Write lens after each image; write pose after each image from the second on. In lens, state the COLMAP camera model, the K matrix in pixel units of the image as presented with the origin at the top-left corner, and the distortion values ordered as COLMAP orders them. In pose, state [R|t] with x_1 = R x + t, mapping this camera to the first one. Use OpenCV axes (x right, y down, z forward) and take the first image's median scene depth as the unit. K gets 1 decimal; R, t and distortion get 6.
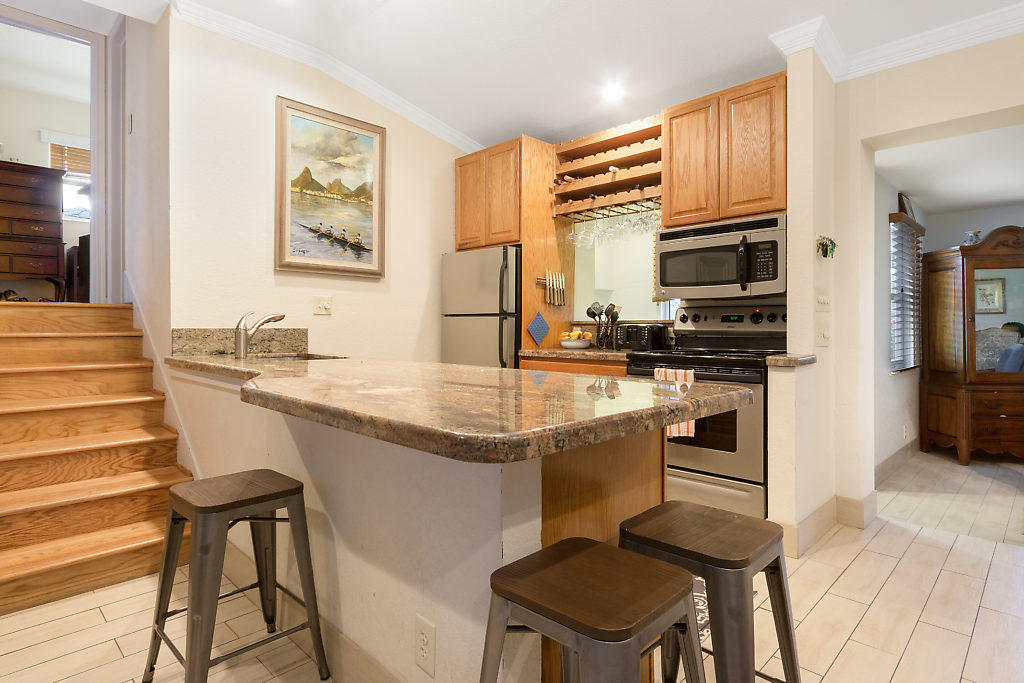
lens RADIAL K [[548.7, 0, 507.0], [0, 548.7, 327.5], [0, 0, 1]] dist [0.002221, 0.000457]
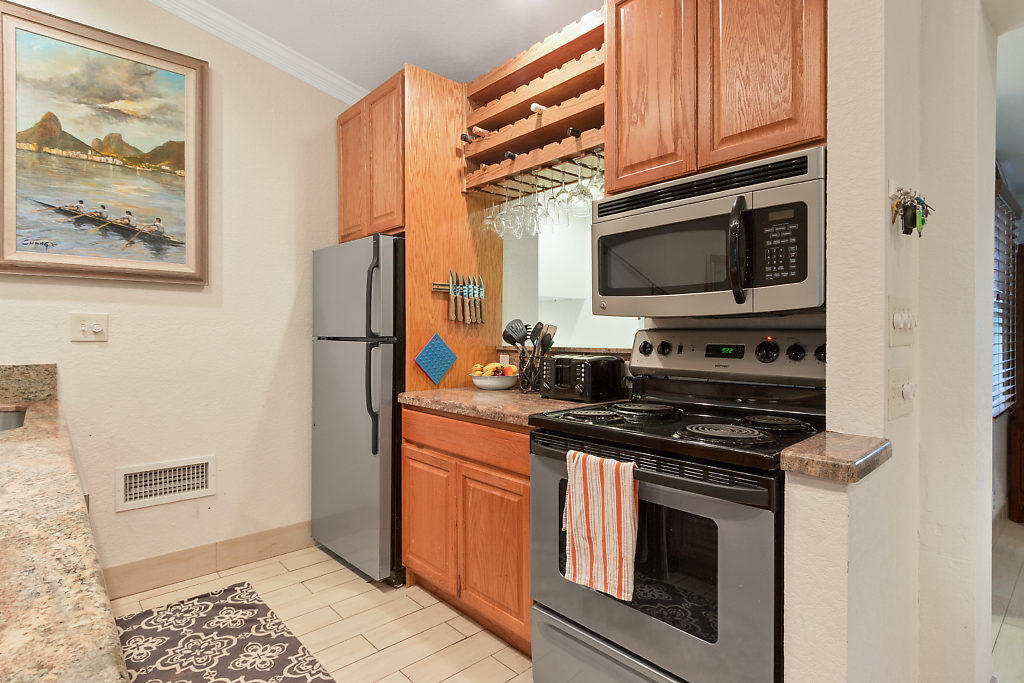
lens RADIAL K [[527.7, 0, 508.7], [0, 527.7, 338.8], [0, 0, 1]] dist [0.000229, -0.000866]
pose [[0.998523, -0.002461, -0.054266, 0.199677], [0.003046, 0.999938, 0.010686, -0.032609], [0.054236, -0.010836, 0.998469, 0.407361]]
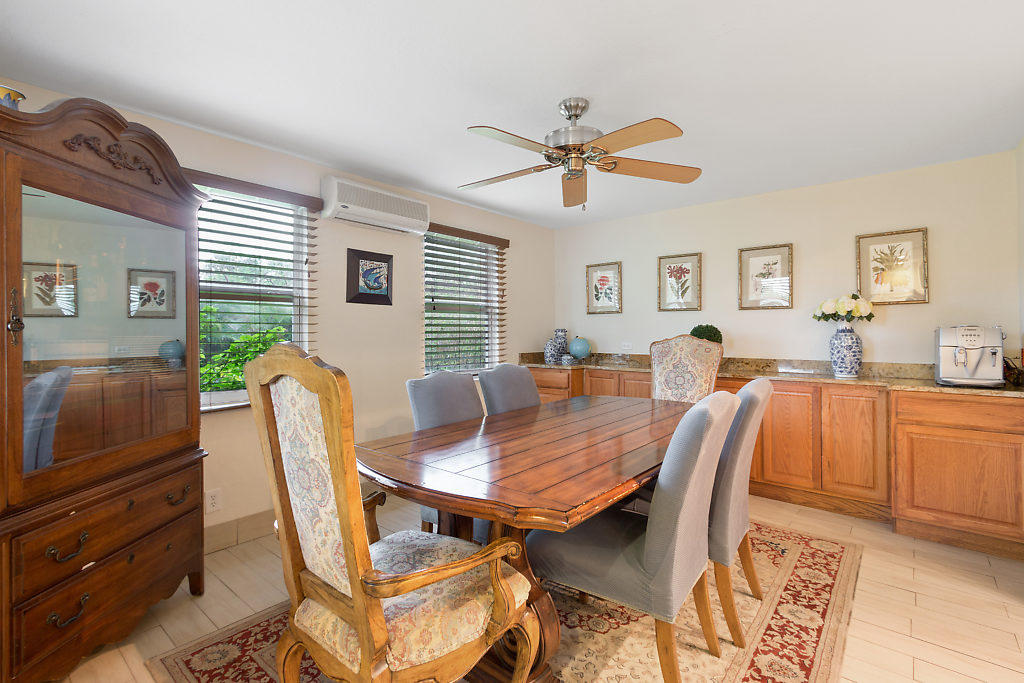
lens RADIAL K [[470.3, 0, 502.8], [0, 470.3, 327.6], [0, 0, 1]] dist [0.001693, 0.000234]
pose [[-0.070998, 0.013240, 0.997389, 0.696314], [0.005787, 0.999901, -0.012862, -0.009798], [-0.997460, 0.004859, -0.071068, 0.941427]]
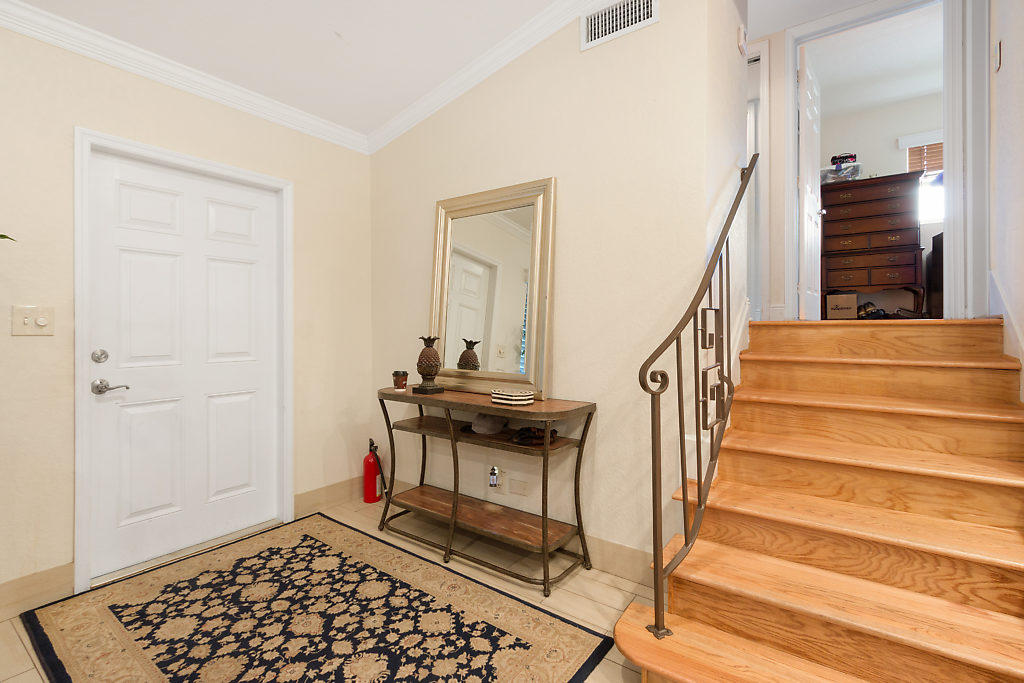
lens RADIAL K [[476.8, 0, 509.9], [0, 476.8, 327.0], [0, 0, 1]] dist [0.000179, -0.000066]
pose [[0.157605, -0.002142, -0.987500, -0.201829], [-0.001610, 0.999996, -0.002426, -0.030272], [0.987501, 0.001972, 0.157601, 0.314323]]
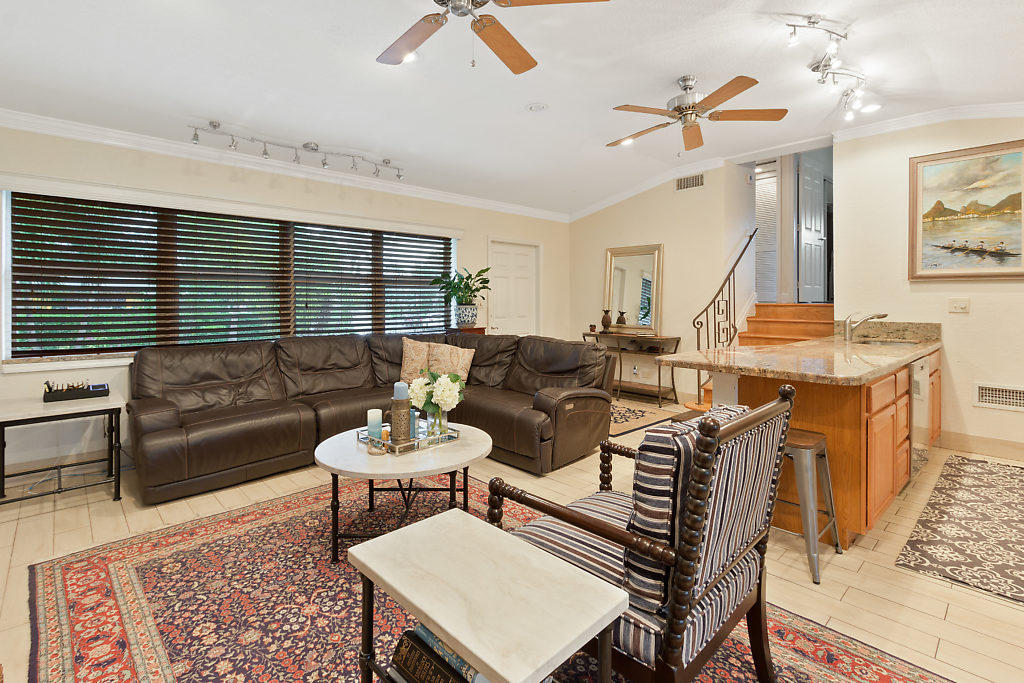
lens RADIAL K [[483.3, 0, 510.4], [0, 483.3, 297.8], [0, 0, 1]] dist [0.001635, 0.000433]
pose [[-0.030342, -0.006485, -0.999519, 0.814793], [-0.003085, 0.999975, -0.006394, -0.047883], [0.999535, 0.002889, -0.030362, 0.010151]]
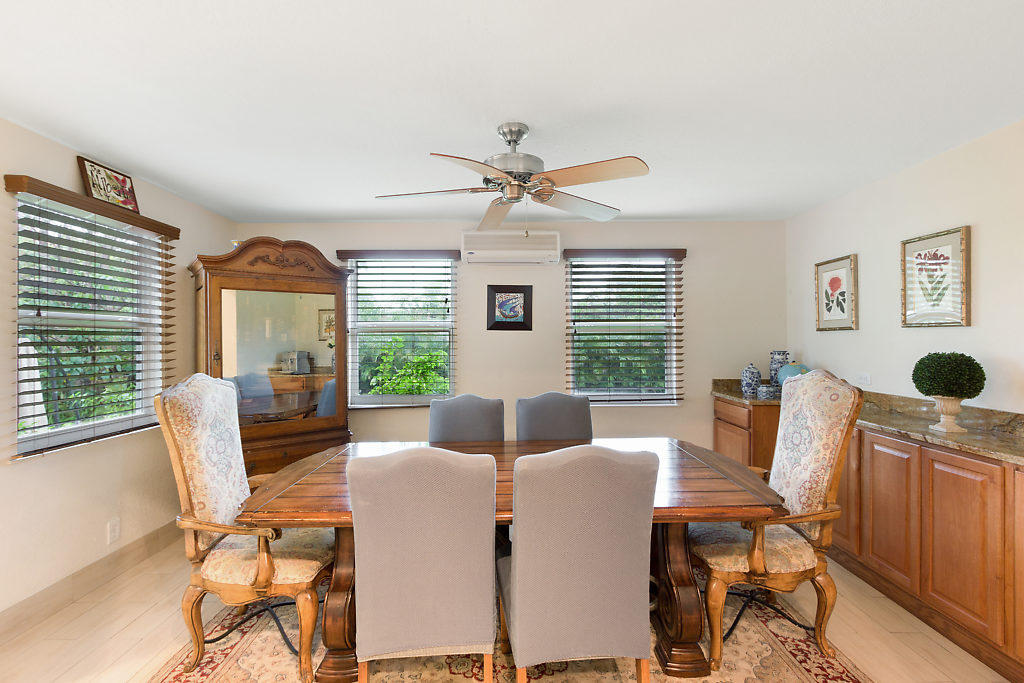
lens RADIAL K [[463.5, 0, 512.0], [0, 463.5, 341.5], [0, 0, 1]] dist [0.002221, 0.000334]
pose [[0.697891, -0.000741, 0.716204, 0.891353], [0.003513, 0.999991, -0.002389, -0.042835], [-0.716195, 0.004183, 0.697887, 0.379311]]
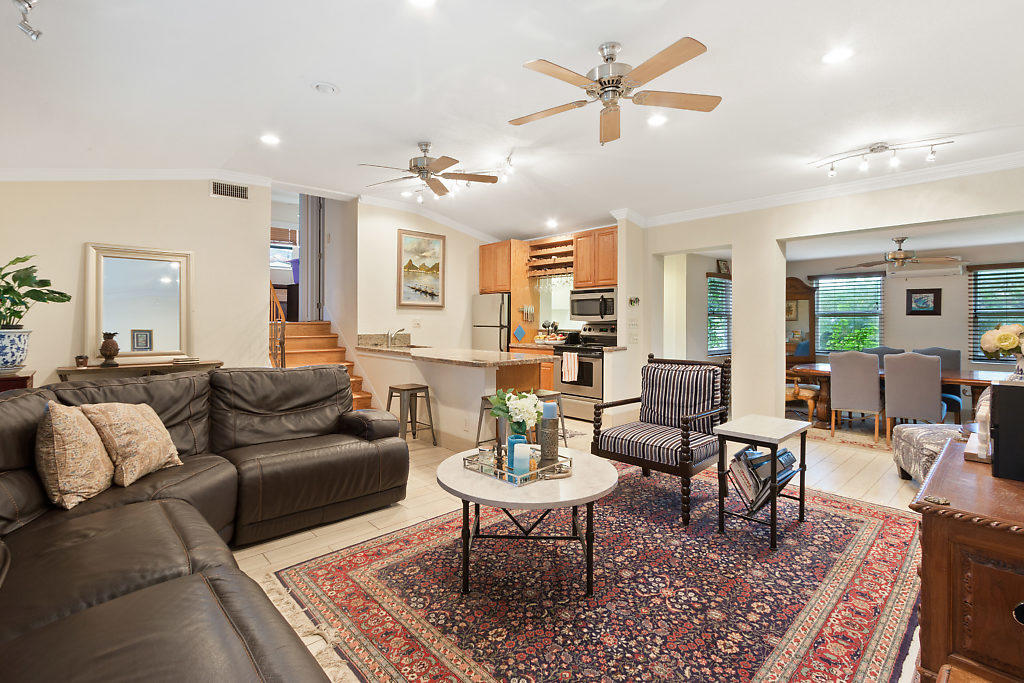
lens RADIAL K [[470.3, 0, 502.8], [0, 470.3, 327.6], [0, 0, 1]] dist [0.001693, 0.000234]
pose [[0.998186, 0.001842, -0.060176, 0.111004], [-0.001015, 0.999905, 0.013764, -0.047250], [0.060196, -0.013678, 0.998093, -0.827851]]
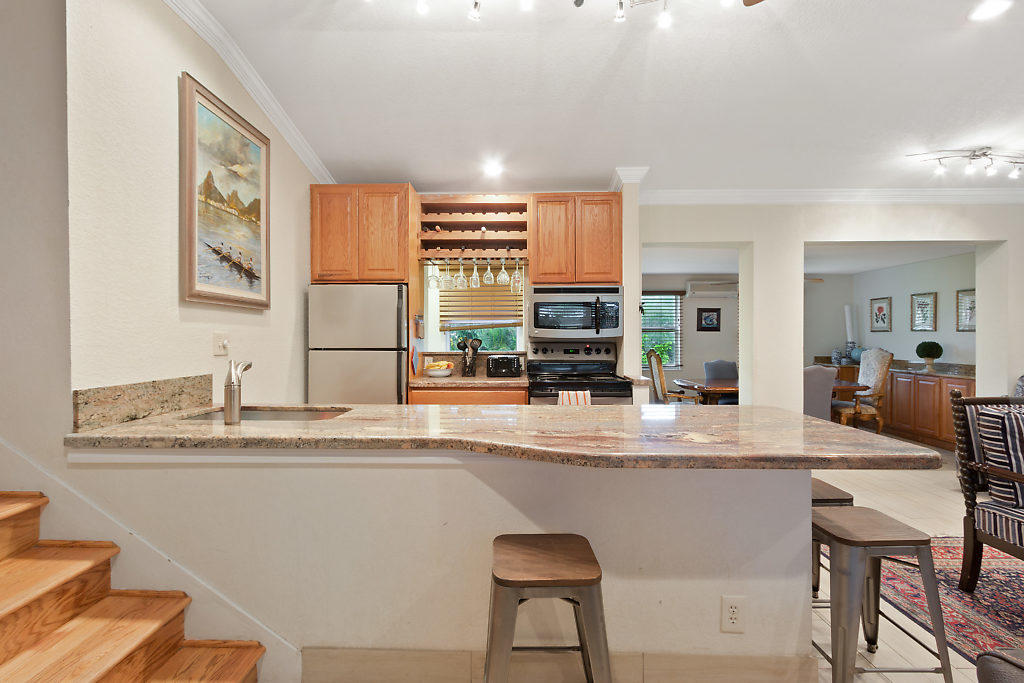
lens RADIAL K [[483.4, 0, 504.9], [0, 483.4, 342.2], [0, 0, 1]] dist [0.000480, 0.000645]
pose [[0.719394, -0.010791, 0.694518, -0.540798], [0.003683, 0.999925, 0.011721, -0.050724], [-0.694592, -0.005875, 0.719380, 0.197073]]
